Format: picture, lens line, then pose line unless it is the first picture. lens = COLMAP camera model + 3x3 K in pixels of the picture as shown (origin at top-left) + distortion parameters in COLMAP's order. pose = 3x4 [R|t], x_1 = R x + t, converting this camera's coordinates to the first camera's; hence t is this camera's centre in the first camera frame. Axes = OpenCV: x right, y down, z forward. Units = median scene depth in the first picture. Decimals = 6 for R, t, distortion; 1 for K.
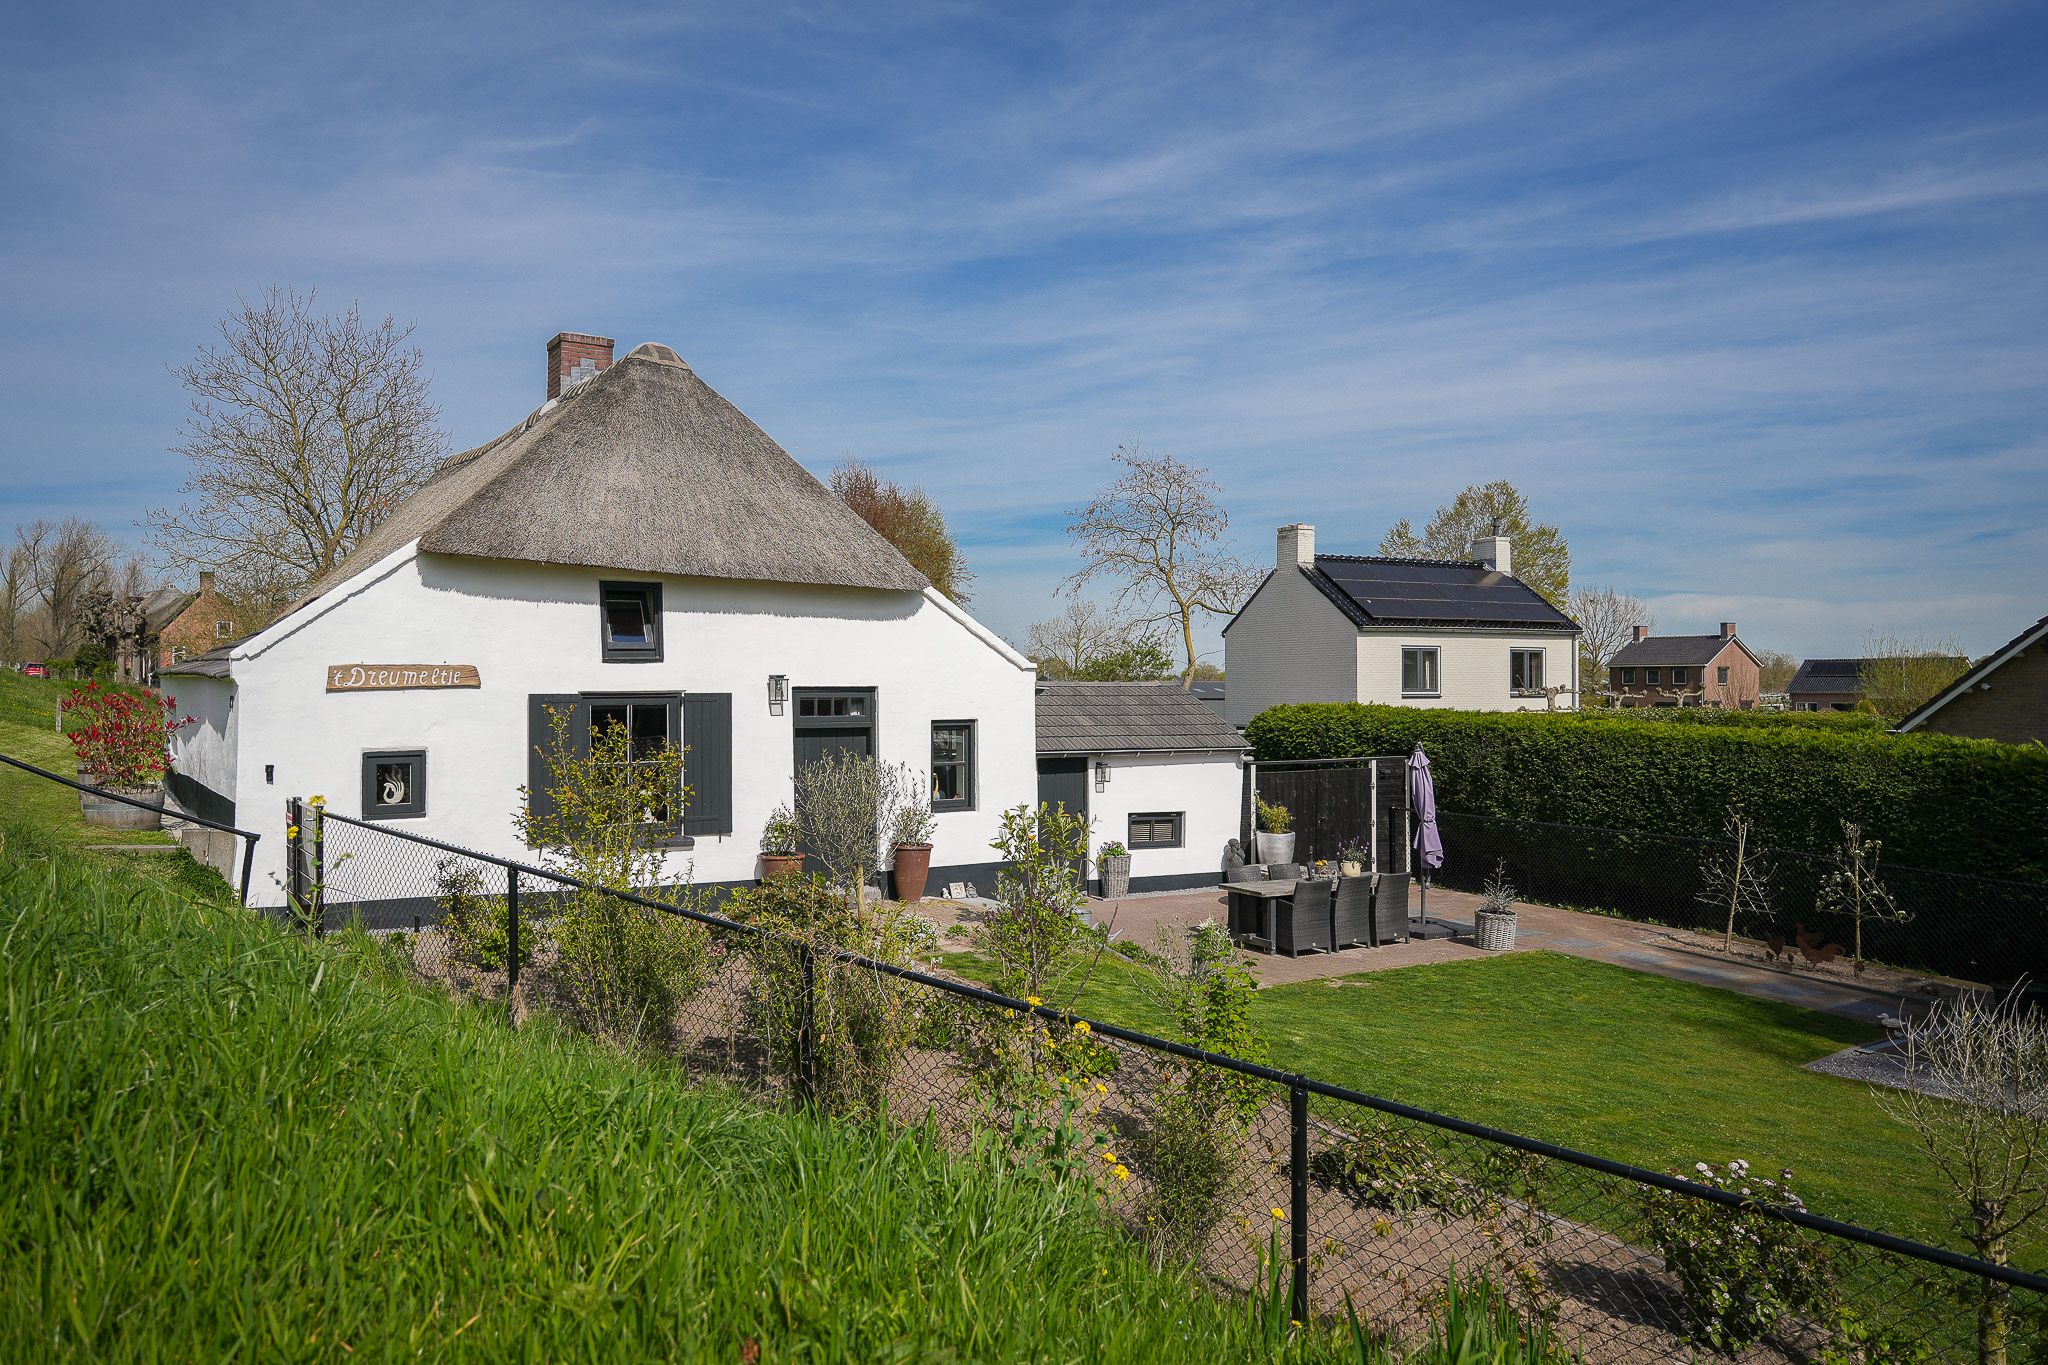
lens RADIAL K [[1434.0, 0, 1024.0], [0, 1434.0, 682.5], [0, 0, 1]] dist [-0.008061, 0.002653]
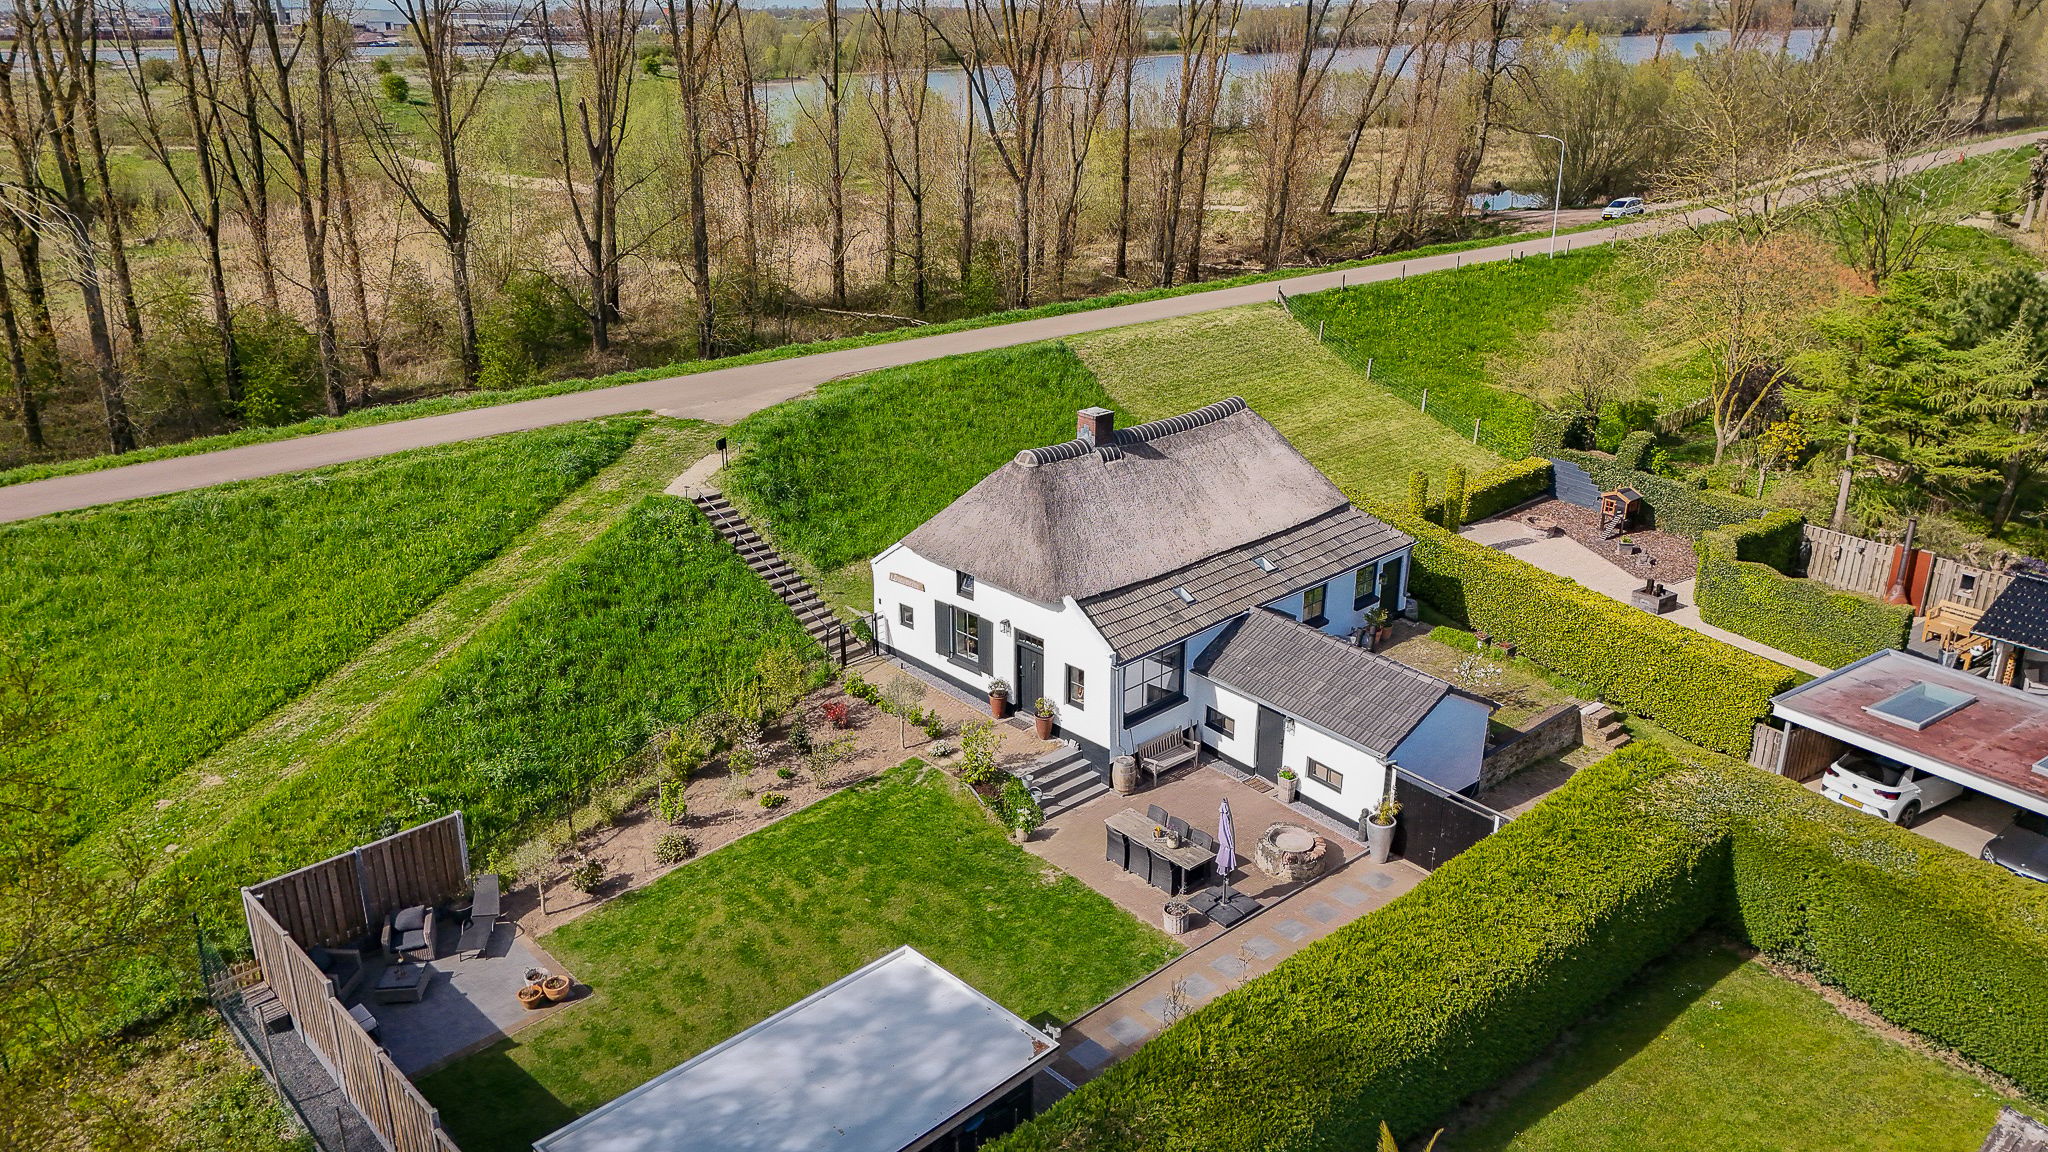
lens RADIAL K [[1458.3, 0, 1024.0], [0, 1458.3, 576.0], [0, 0, 1]] dist [0.158845, 0.000006]
pose [[0.166140, 0.350585, -0.921676, 1.752543], [0.007695, 0.934177, 0.356727, -0.810287], [0.986072, -0.066359, 0.152506, 0.623146]]
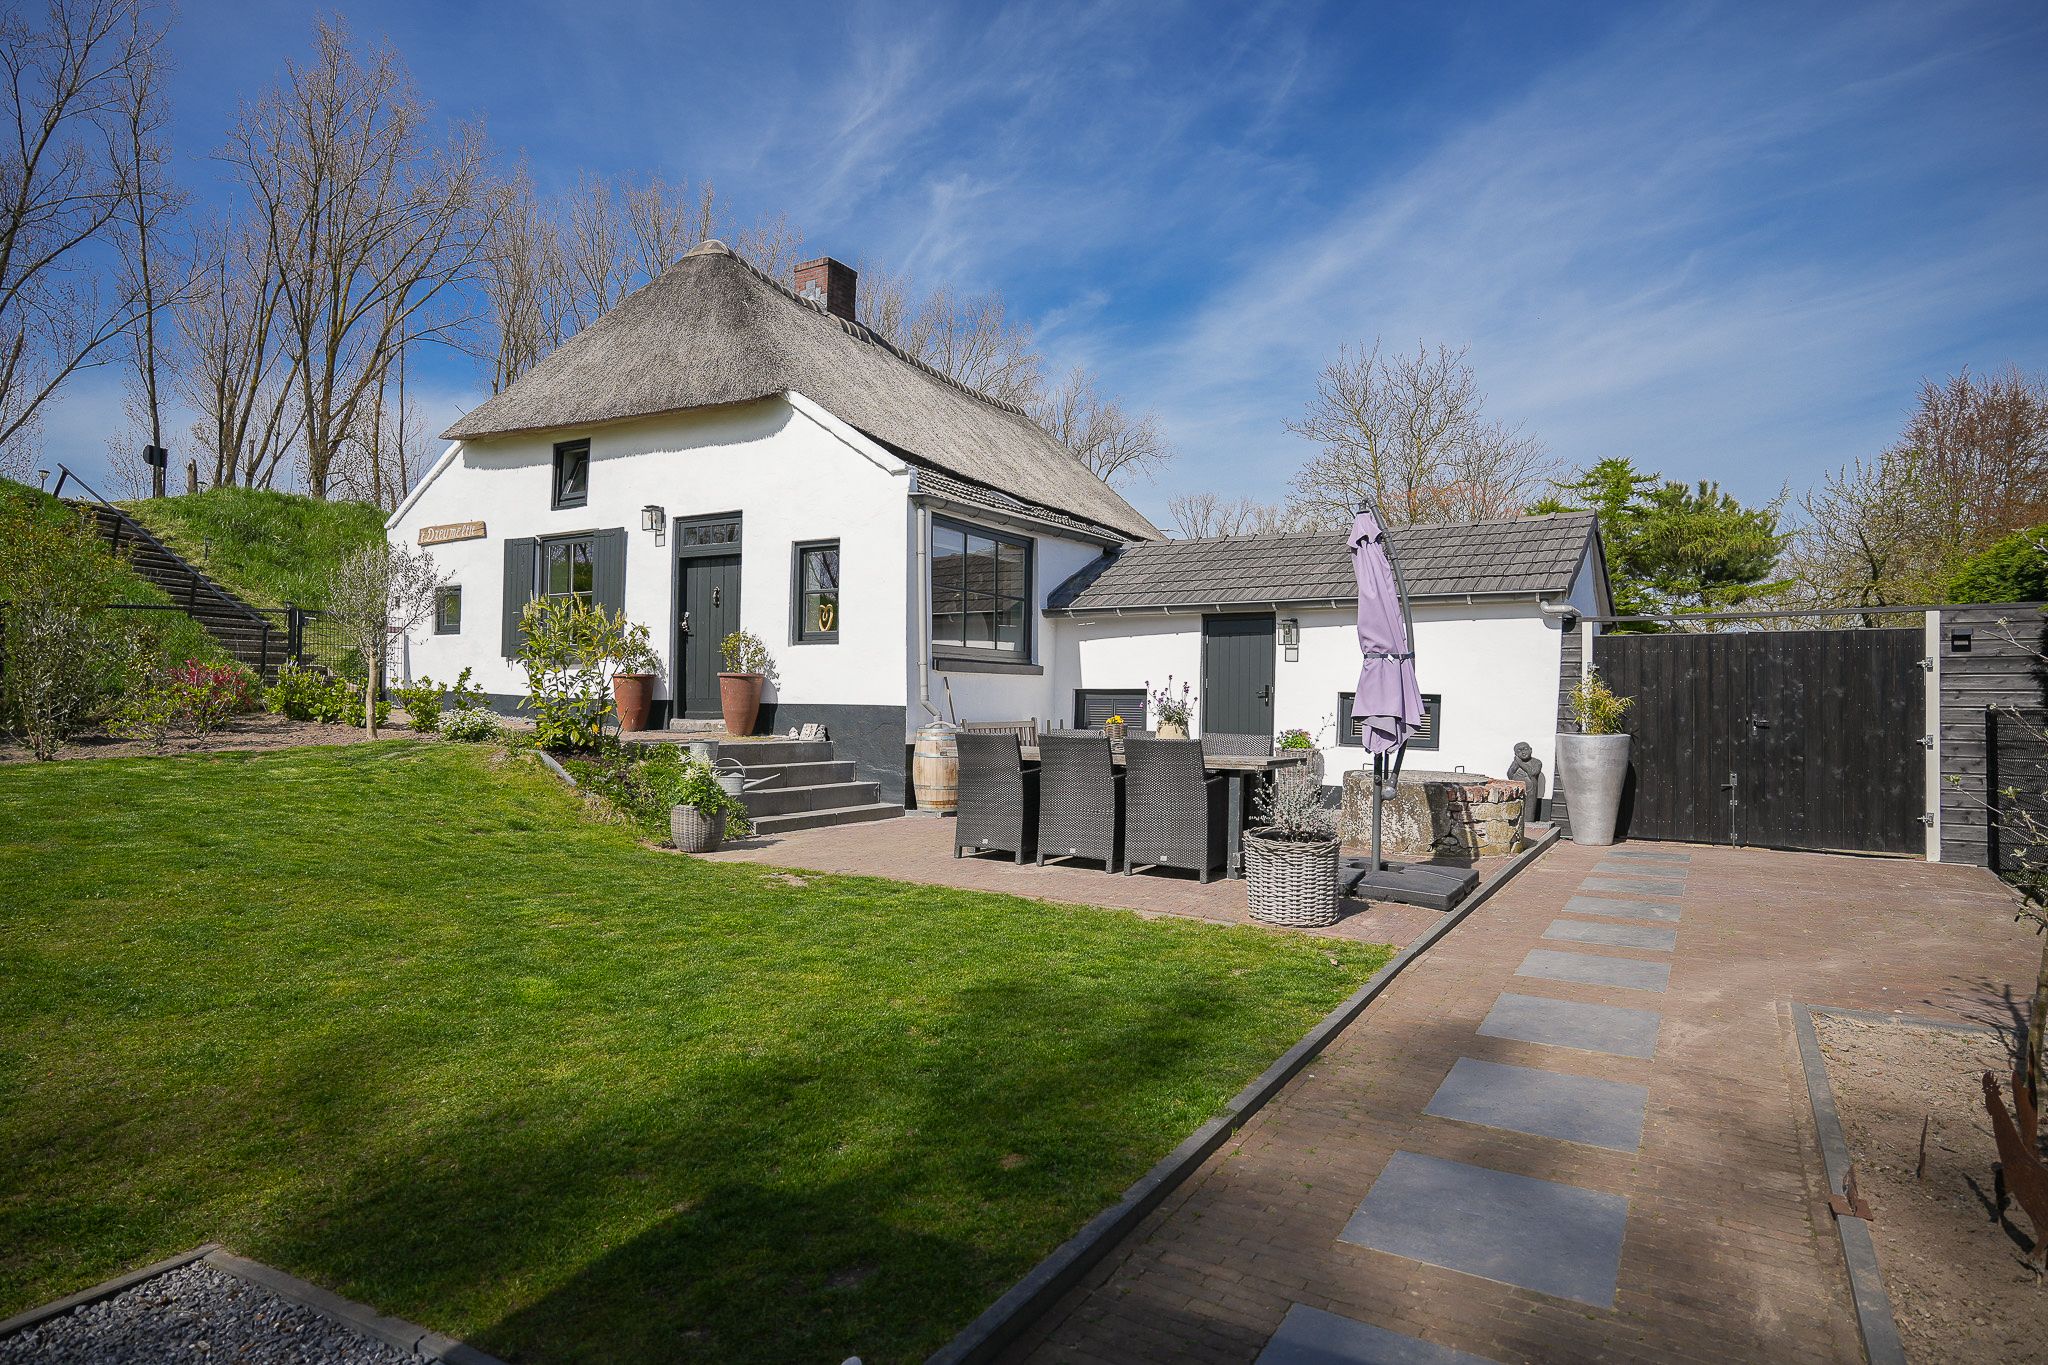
lens RADIAL K [[1105.6, 0, 1028.1], [0, 1105.6, 690.7], [0, 0, 1]] dist [-0.046200, 0.028410]
pose [[0.455884, -0.007009, -0.890012, 0.608836], [-0.007345, 0.999905, -0.011637, 0.124720], [0.890009, 0.011842, 0.455789, 0.800538]]
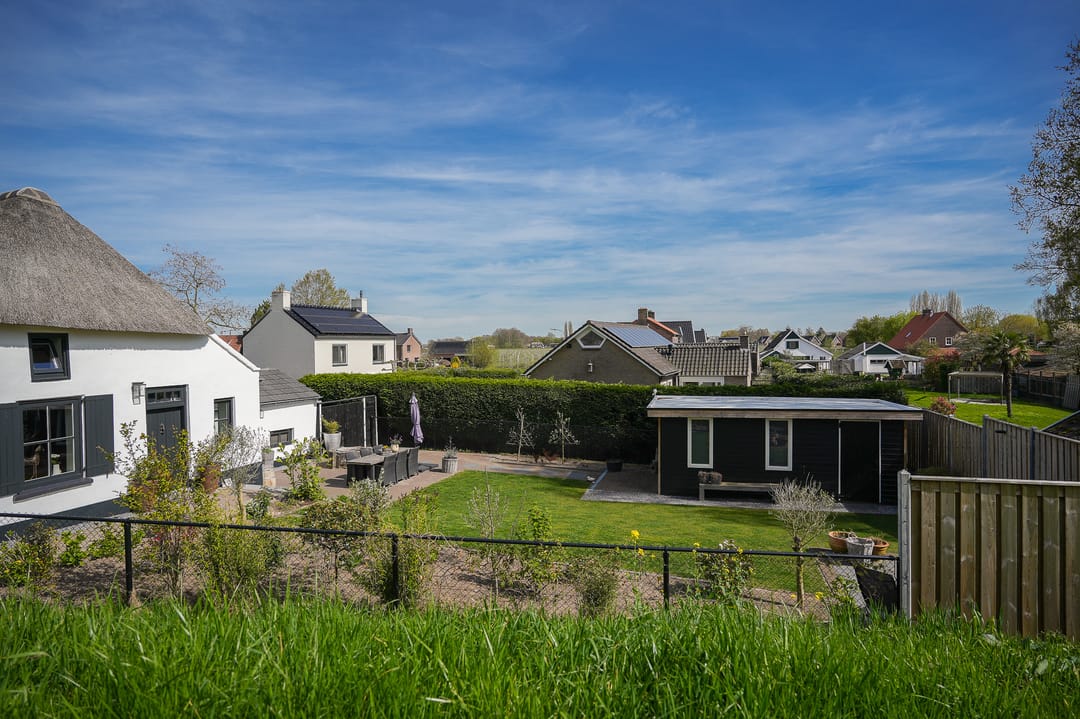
lens RADIAL K [[591.7, 0, 535.5], [0, 591.7, 346.8], [0, 0, 1]] dist [-0.051793, 0.032732]
pose [[0.765908, -0.013447, 0.642810, -0.237024], [0.015878, 0.999872, 0.001998, -0.039890], [-0.642754, 0.008676, 0.766023, 0.091034]]
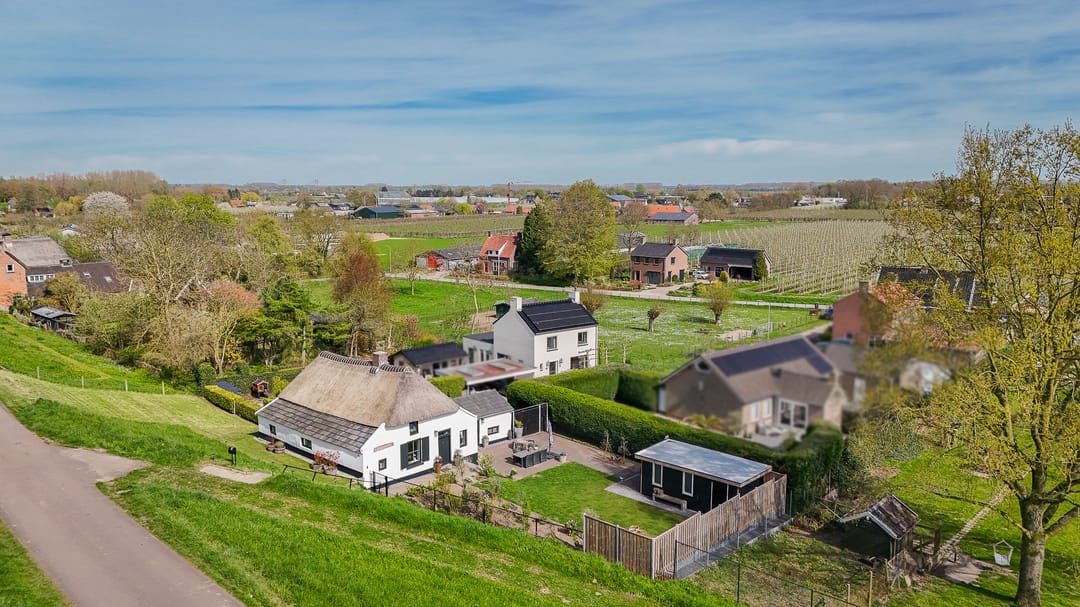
lens RADIAL K [[769.0, 0, 540.0], [0, 769.0, 303.5], [0, 0, 1]] dist [0.158845, 0.000006]
pose [[0.969974, -0.032256, 0.241059, -0.443156], [-0.001778, 0.990199, 0.139653, -0.826072], [-0.243201, -0.135888, 0.960410, -1.725134]]
